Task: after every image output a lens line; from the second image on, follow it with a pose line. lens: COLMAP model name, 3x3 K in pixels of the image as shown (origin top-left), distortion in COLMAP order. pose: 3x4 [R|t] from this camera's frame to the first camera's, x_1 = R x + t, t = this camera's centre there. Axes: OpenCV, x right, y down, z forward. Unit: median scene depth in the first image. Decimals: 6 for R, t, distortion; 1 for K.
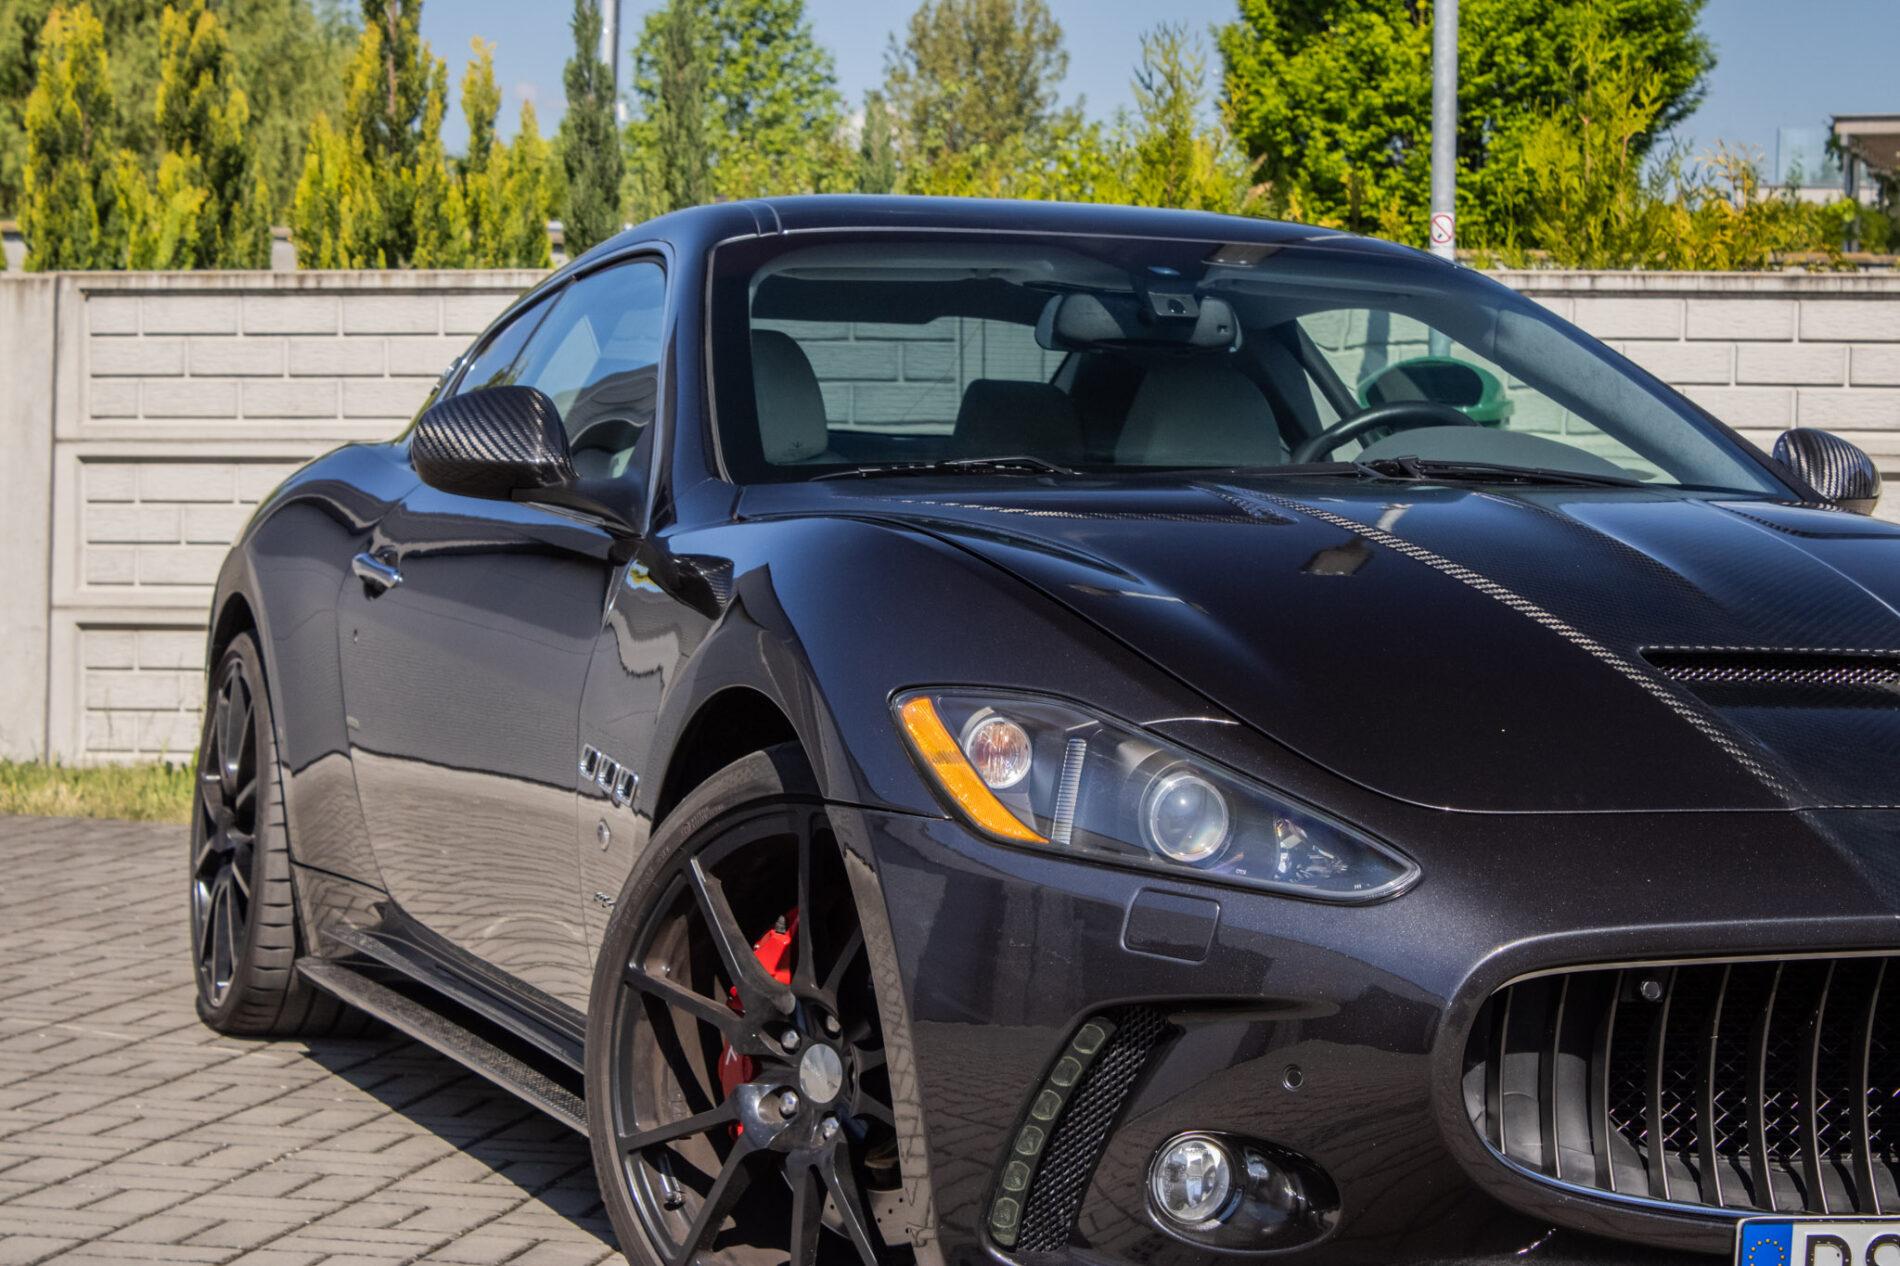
lens RADIAL K [[4528.2, 0, 950.0], [0, 4528.2, 633.0], [0, 0, 1]] dist [0.126514, -0.207952]
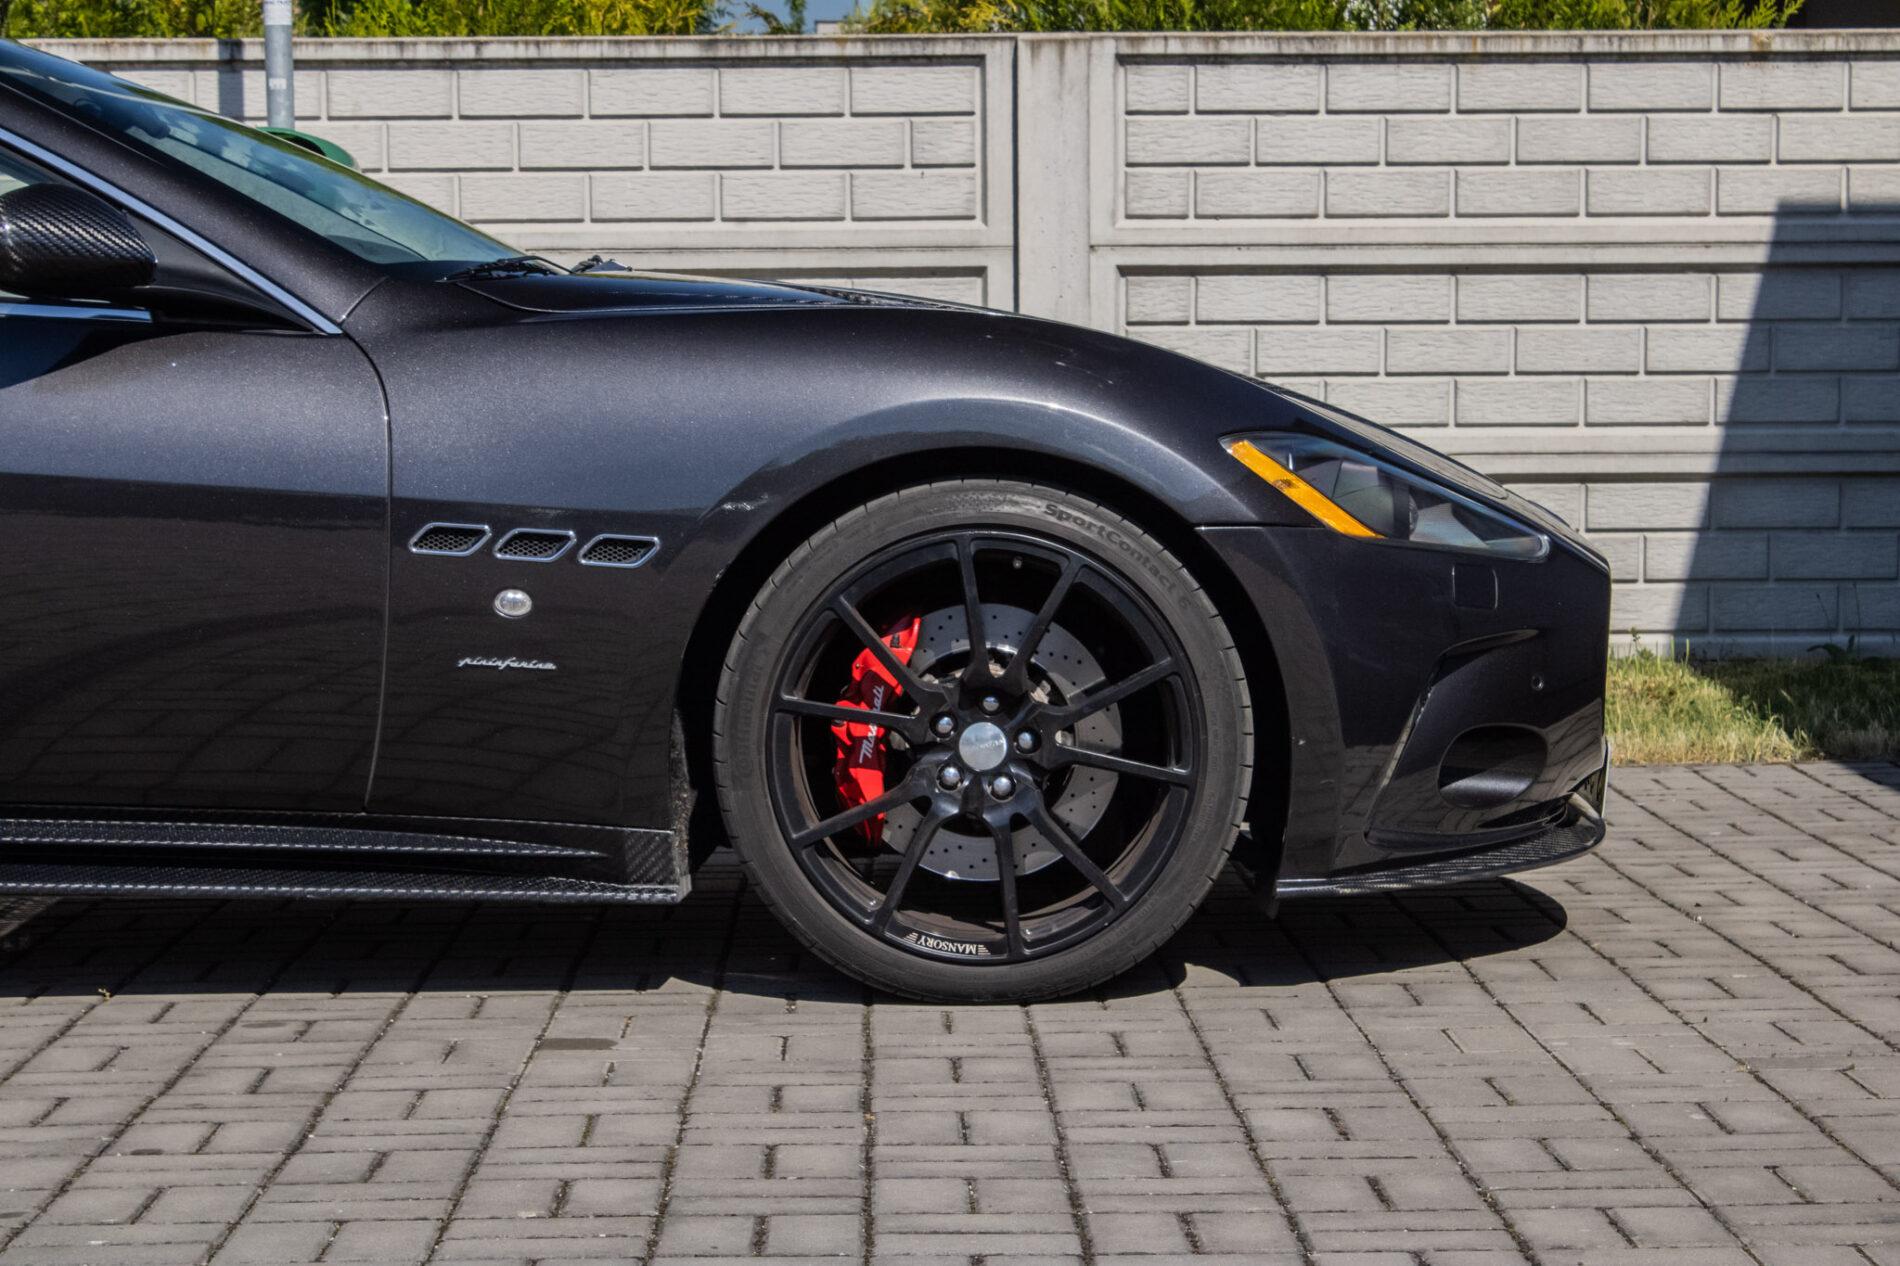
lens RADIAL K [[4534.9, 0, 950.0], [0, 4534.9, 633.0], [0, 0, 1]] dist [0.099292, 0.076631]
pose [[0.981531, -0.038376, 0.187417, 0.016351], [0.032582, 0.998894, 0.033896, 0.001303], [-0.188511, -0.027164, 0.981695, 0.037971]]
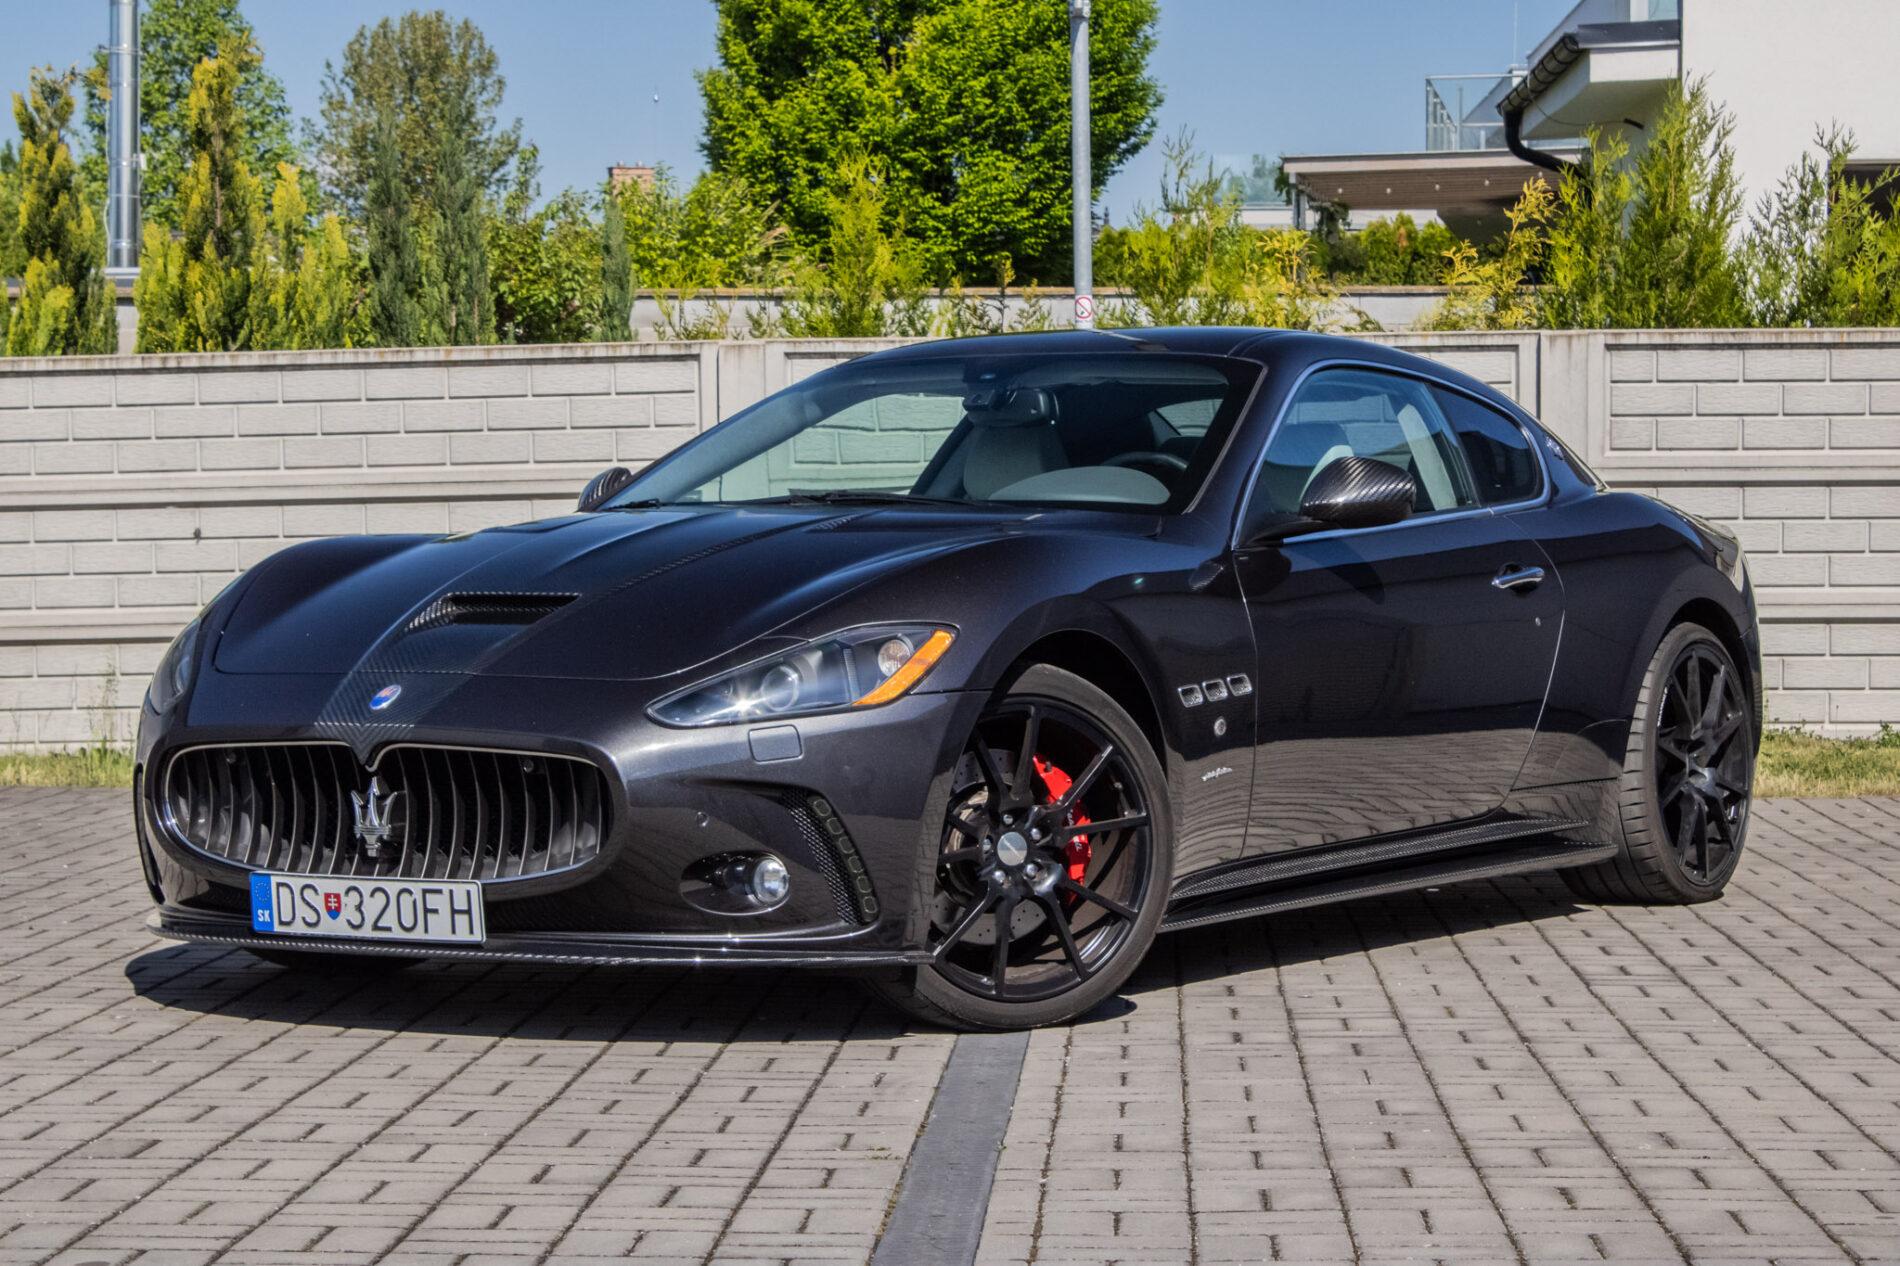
lens RADIAL K [[4534.9, 0, 950.0], [0, 4534.9, 633.0], [0, 0, 1]] dist [0.099292, 0.076631]
pose [[0.991497, -0.030317, 0.126545, -0.023728], [0.030689, 0.999528, -0.000992, 0.001334], [-0.126456, 0.004867, 0.991960, -0.071896]]
